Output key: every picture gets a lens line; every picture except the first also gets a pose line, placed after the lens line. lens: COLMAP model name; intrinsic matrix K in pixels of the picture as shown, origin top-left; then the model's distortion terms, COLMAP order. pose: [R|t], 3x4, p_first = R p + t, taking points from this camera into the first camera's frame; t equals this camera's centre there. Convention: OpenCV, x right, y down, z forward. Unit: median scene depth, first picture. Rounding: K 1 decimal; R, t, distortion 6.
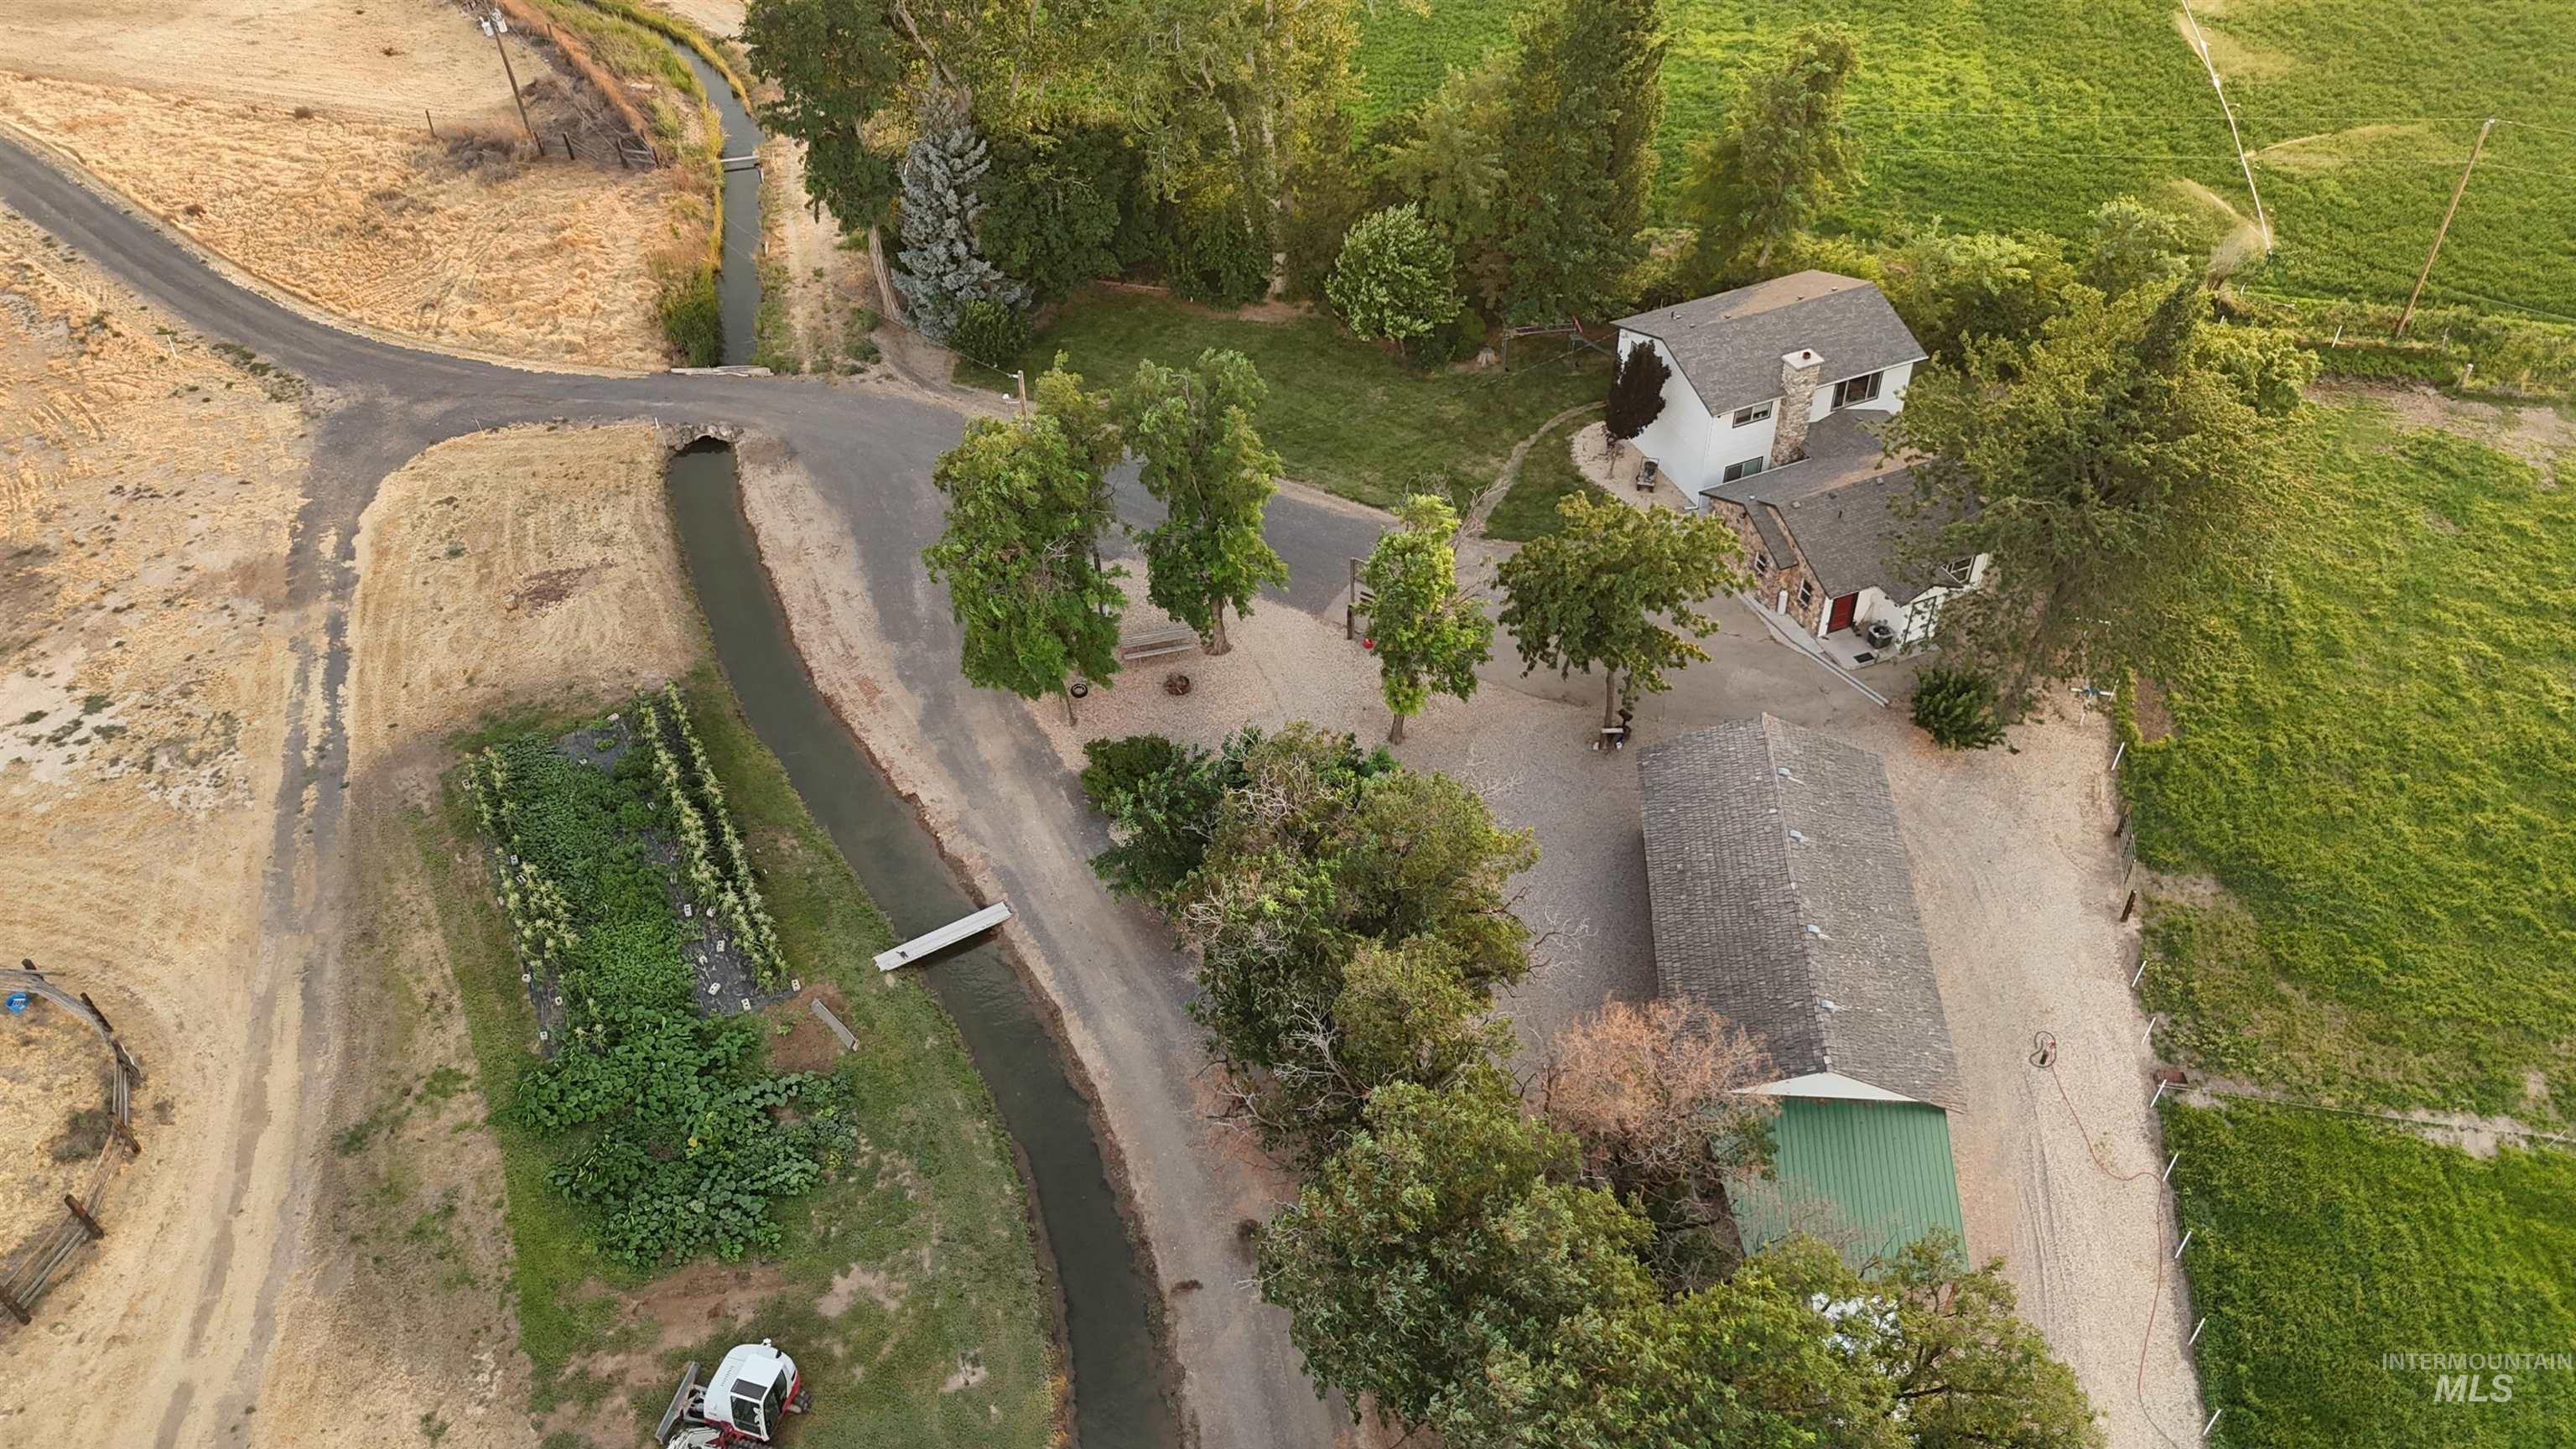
lens RADIAL K [[1900.0, 0, 1289.1], [0, 1900.0, 737.9], [0, 0, 1]] dist [0.071600, -0.062570]
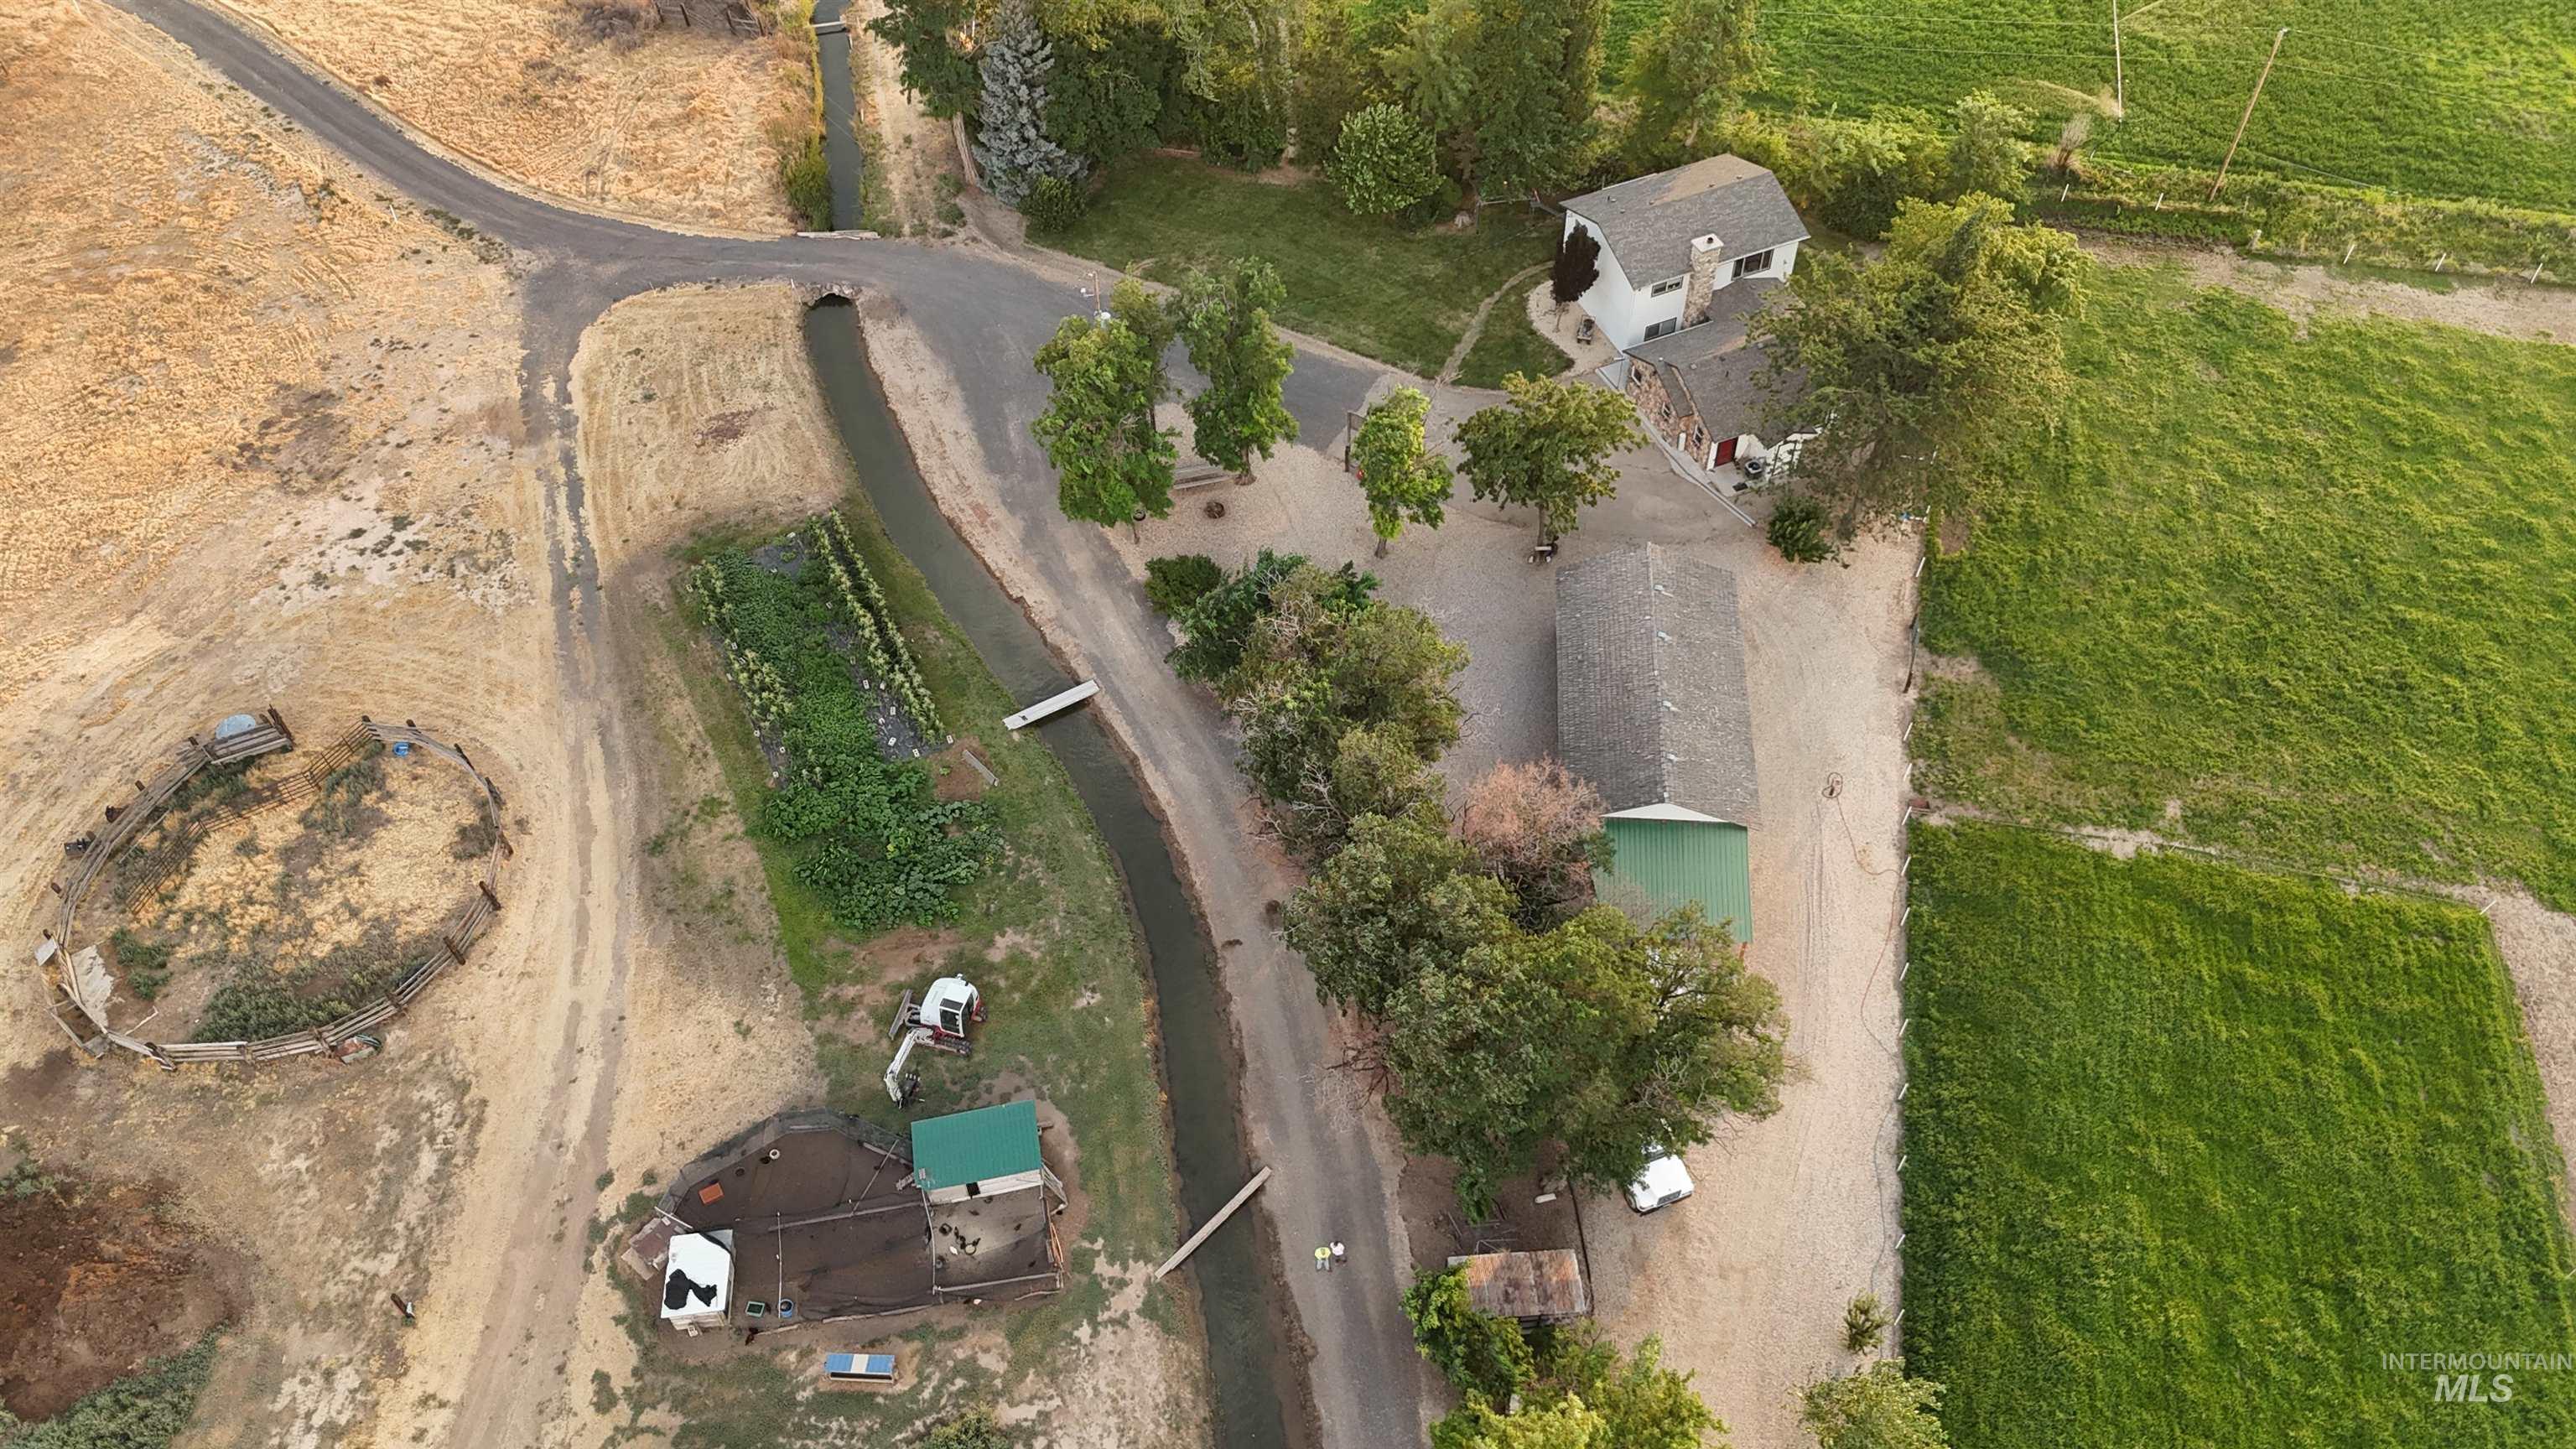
lens RADIAL K [[1900.0, 0, 1288.1], [0, 1900.0, 734.2], [0, 0, 1]] dist [0.071600, -0.062570]
pose [[0.999991, 0.001000, -0.004236, -0.002823], [-0.000372, 0.989311, 0.145820, -0.068734], [0.004337, -0.145817, 0.989302, -0.333513]]
